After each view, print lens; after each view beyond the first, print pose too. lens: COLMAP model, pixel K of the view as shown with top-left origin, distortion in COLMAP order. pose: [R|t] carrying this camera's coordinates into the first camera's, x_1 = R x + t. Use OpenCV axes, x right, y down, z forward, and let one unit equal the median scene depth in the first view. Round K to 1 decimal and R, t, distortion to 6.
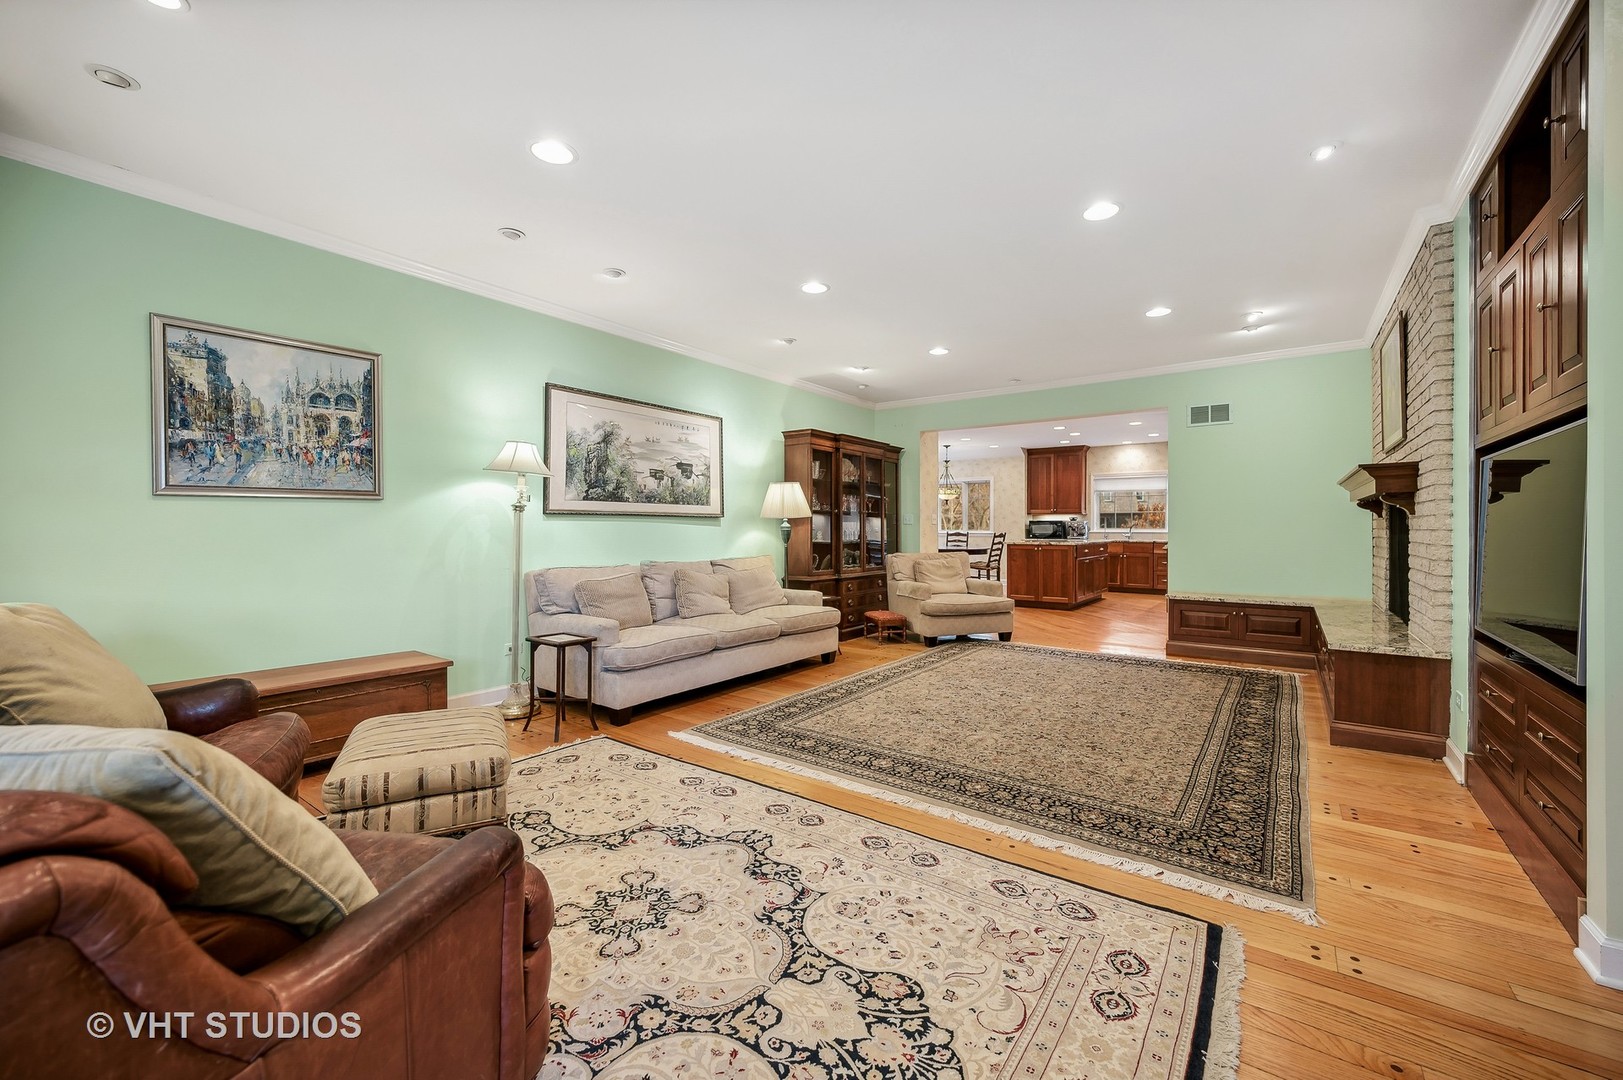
lens RADIAL K [[646.1, 0, 812.1], [0, 646.1, 534.8], [0, 0, 1]] dist [-0.000338, 0.000063]
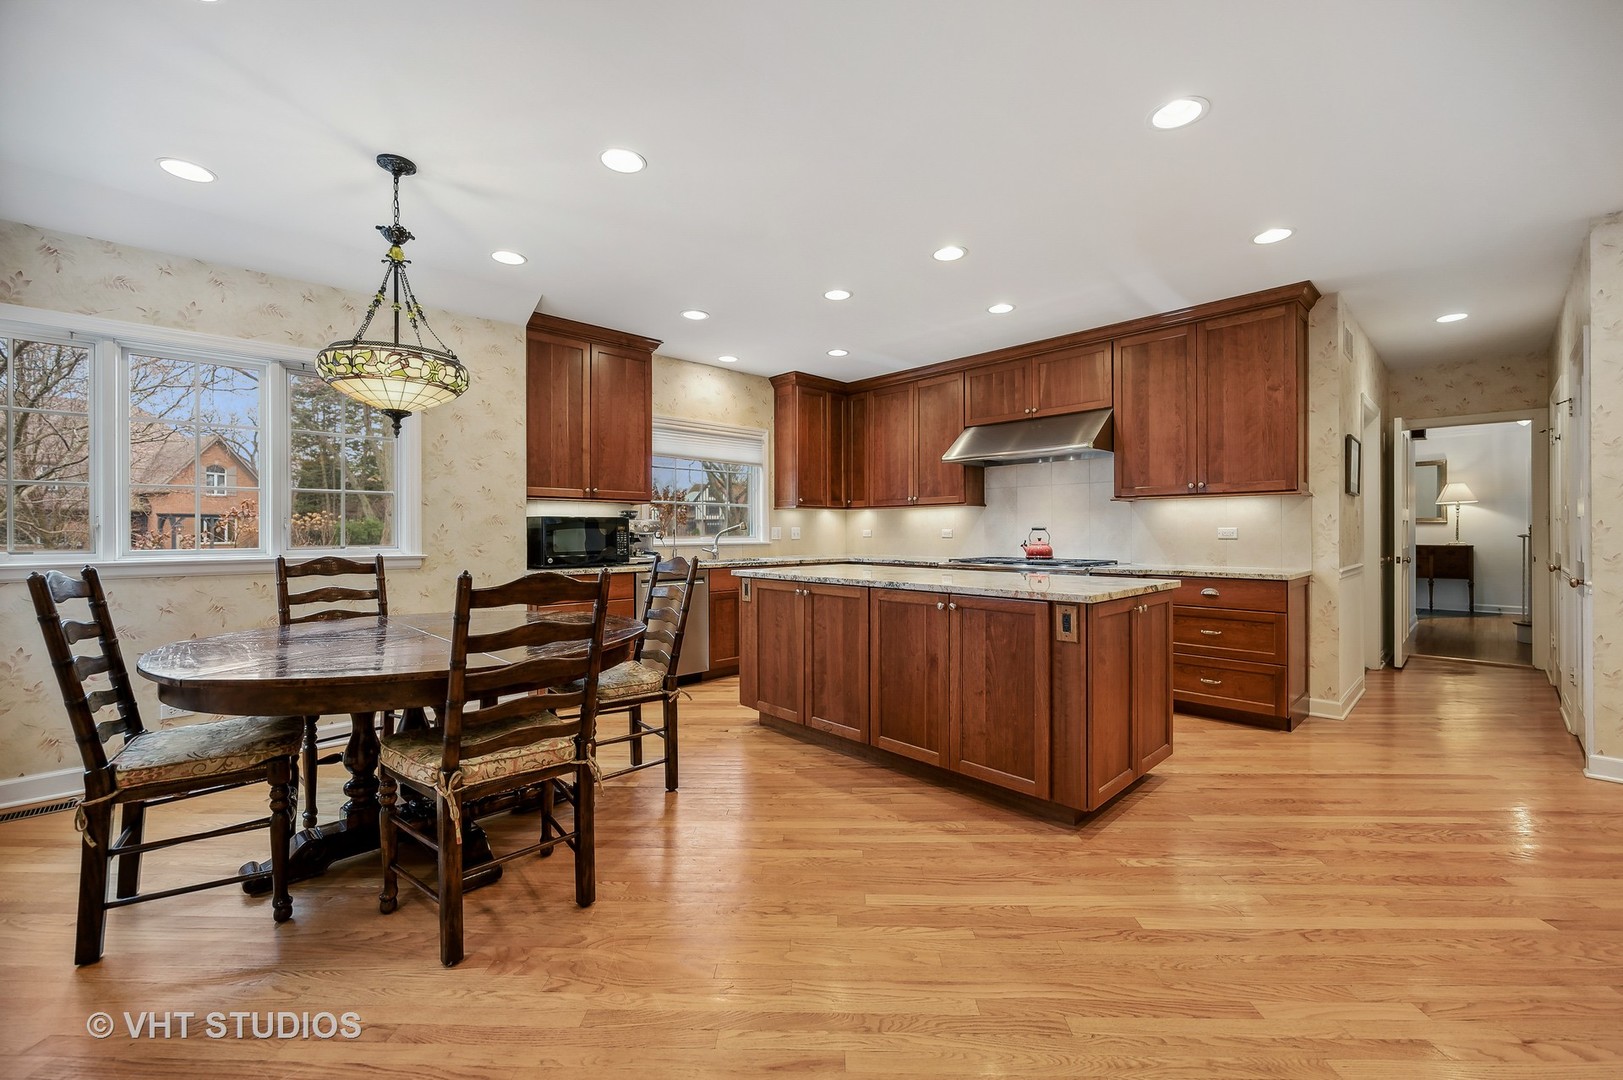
lens RADIAL K [[657.6, 0, 815.4], [0, 657.6, 532.1], [0, 0, 1]] dist [-0.000868, 0.000328]
pose [[0.173421, -0.002193, 0.984845, 0.057485], [0.013867, 0.999904, -0.000215, -0.047522], [-0.984750, 0.013695, 0.173434, 3.247763]]
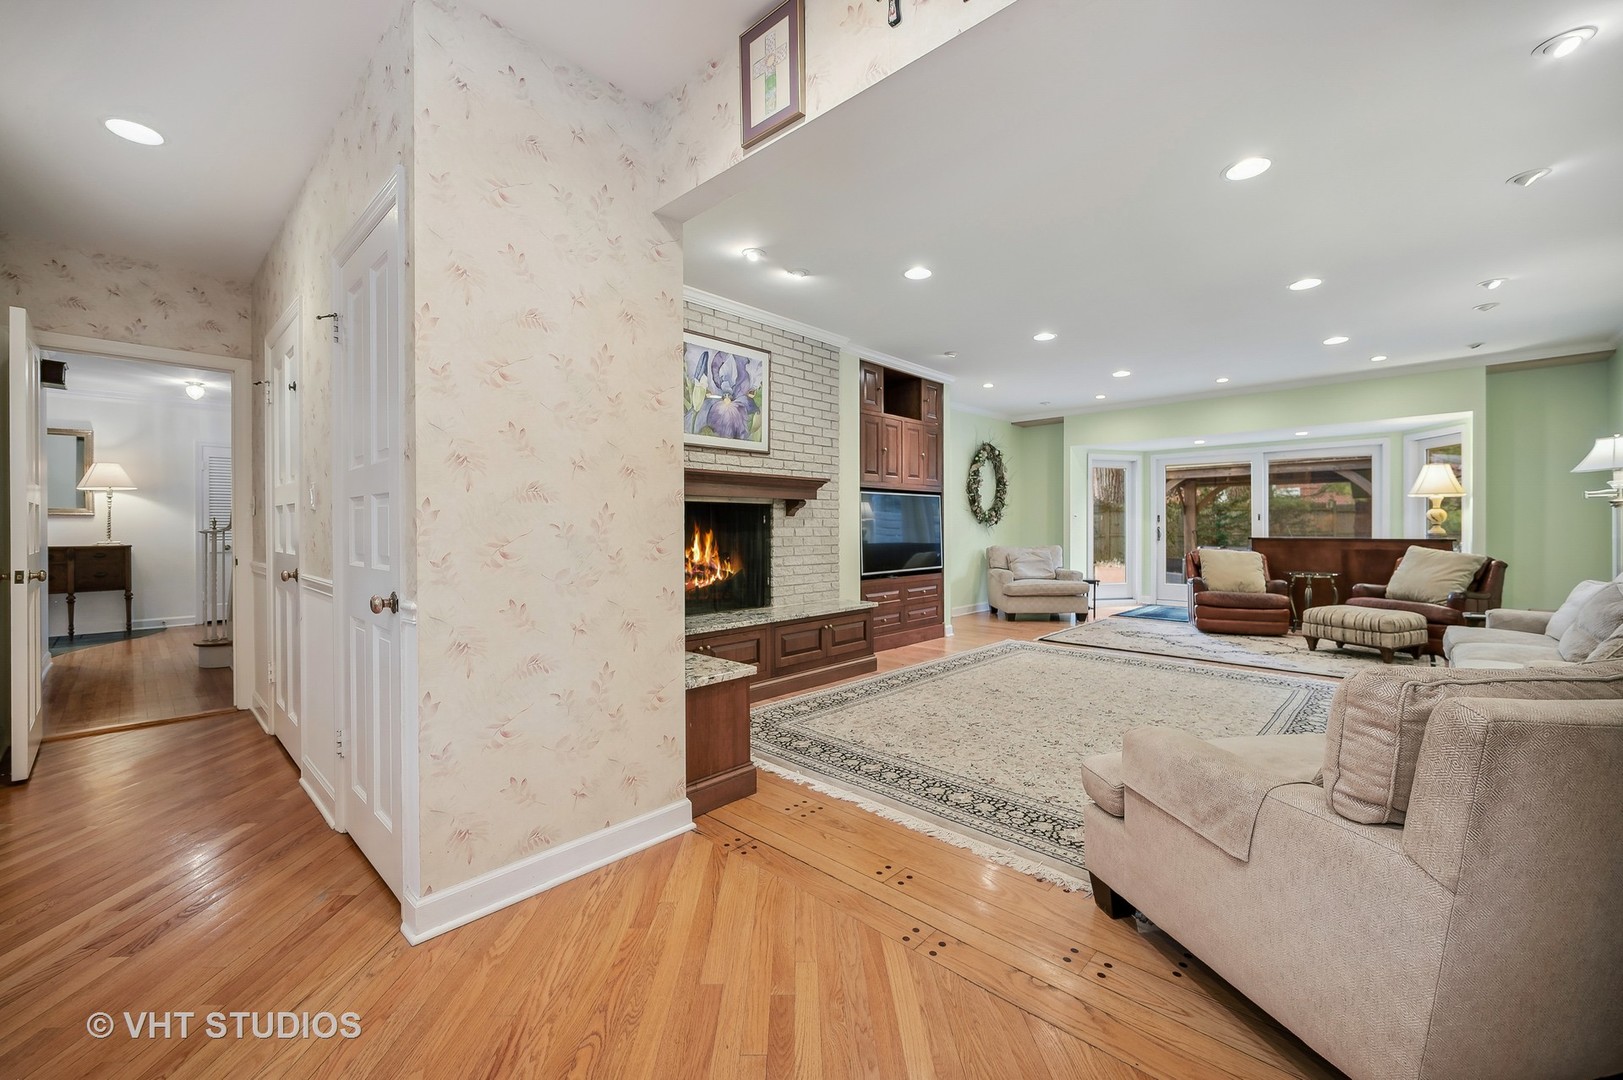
lens RADIAL K [[649.9, 0, 816.9], [0, 649.9, 528.7], [0, 0, 1]] dist [-0.001510, -0.000122]
pose [[-0.991850, 0.001979, 0.127393, 0.844393], [0.003978, 0.999873, 0.015442, -0.029282], [-0.127346, 0.015823, -0.991732, 2.769816]]
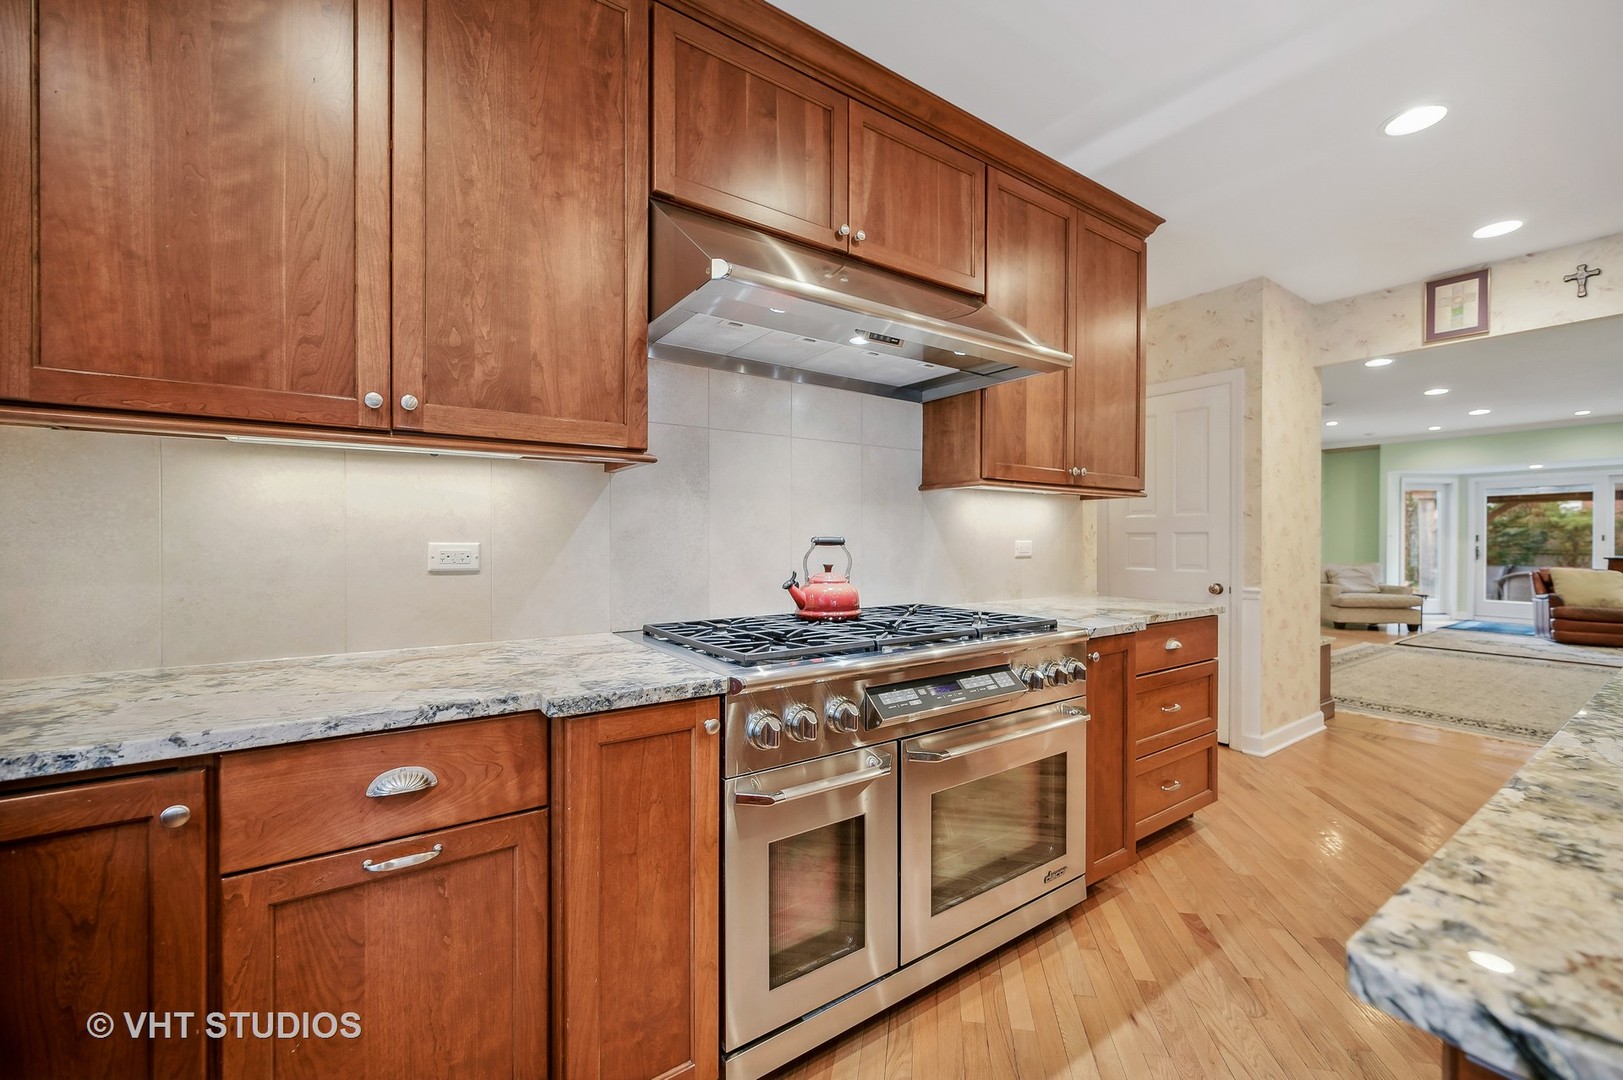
lens RADIAL K [[650.0, 0, 809.5], [0, 650.0, 544.6], [0, 0, 1]] dist [0.001742, 0.000068]
pose [[-0.944440, -0.003350, 0.328667, 1.666172], [0.002552, 0.999843, 0.017524, -0.056393], [-0.328674, 0.017390, -0.944283, 3.621961]]
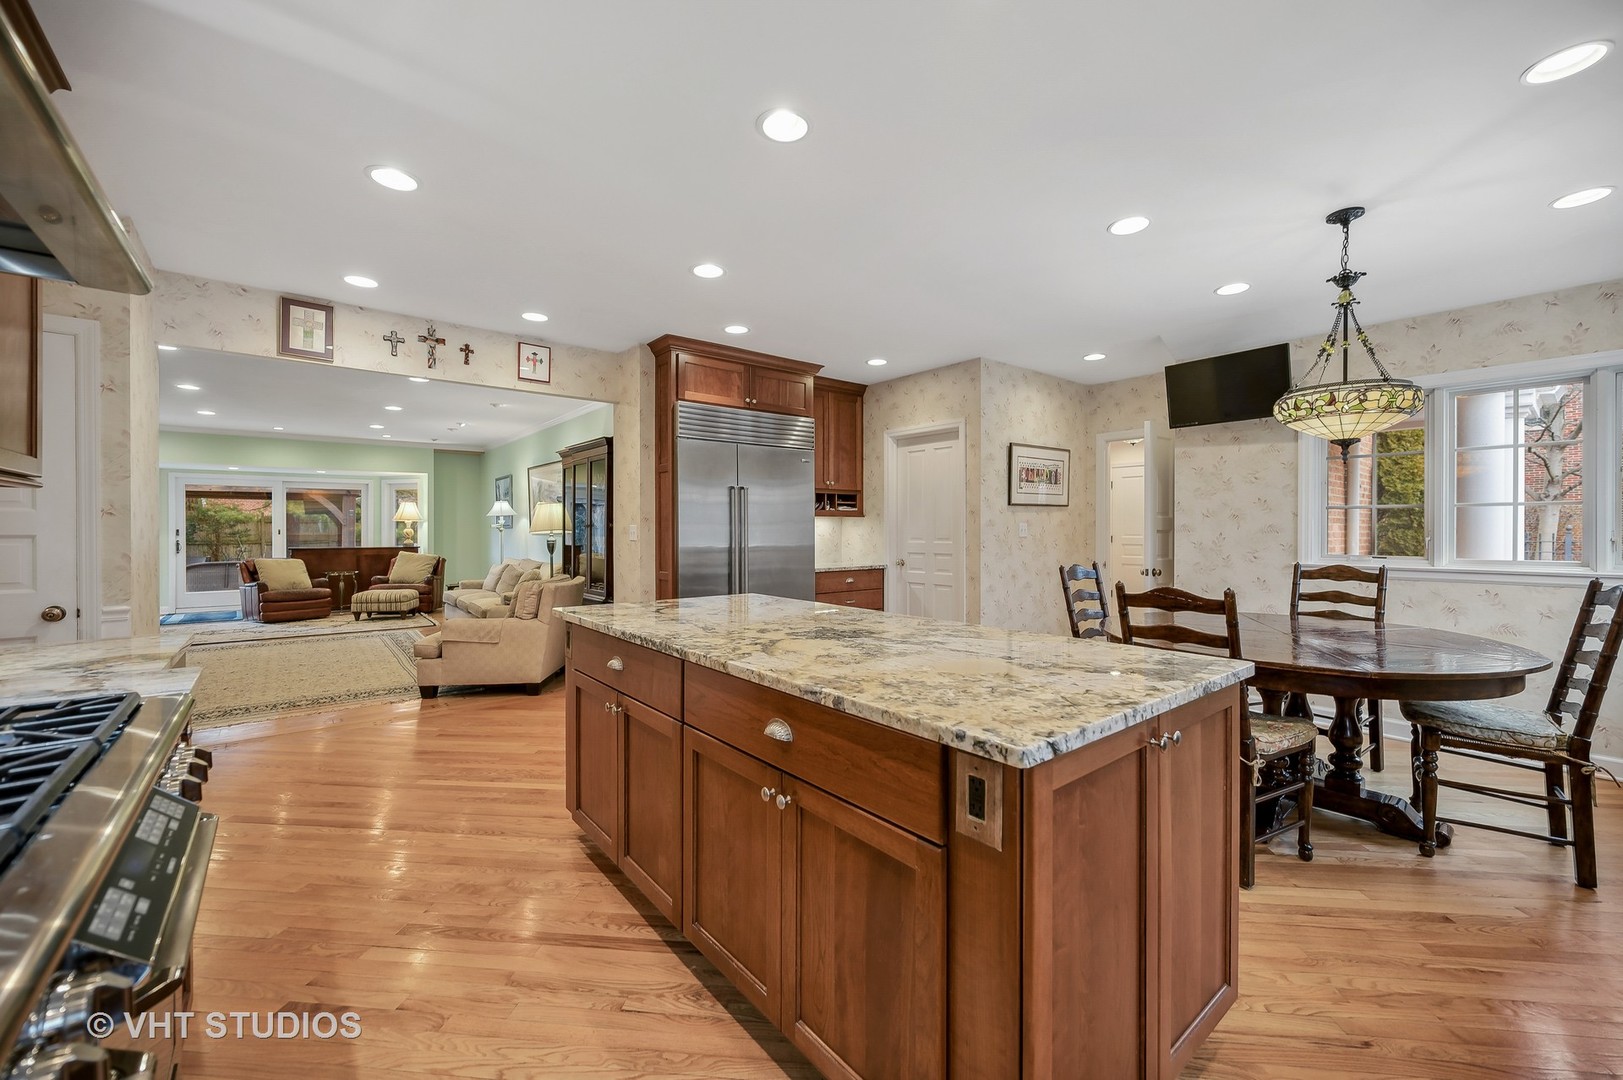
lens RADIAL K [[651.3, 0, 817.0], [0, 651.3, 534.9], [0, 0, 1]] dist [-0.000956, -0.000098]
pose [[-0.253278, 0.007881, -0.967361, 1.943435], [-0.010394, 0.999887, 0.010867, -0.078092], [0.967338, 0.012807, -0.253167, 3.438652]]
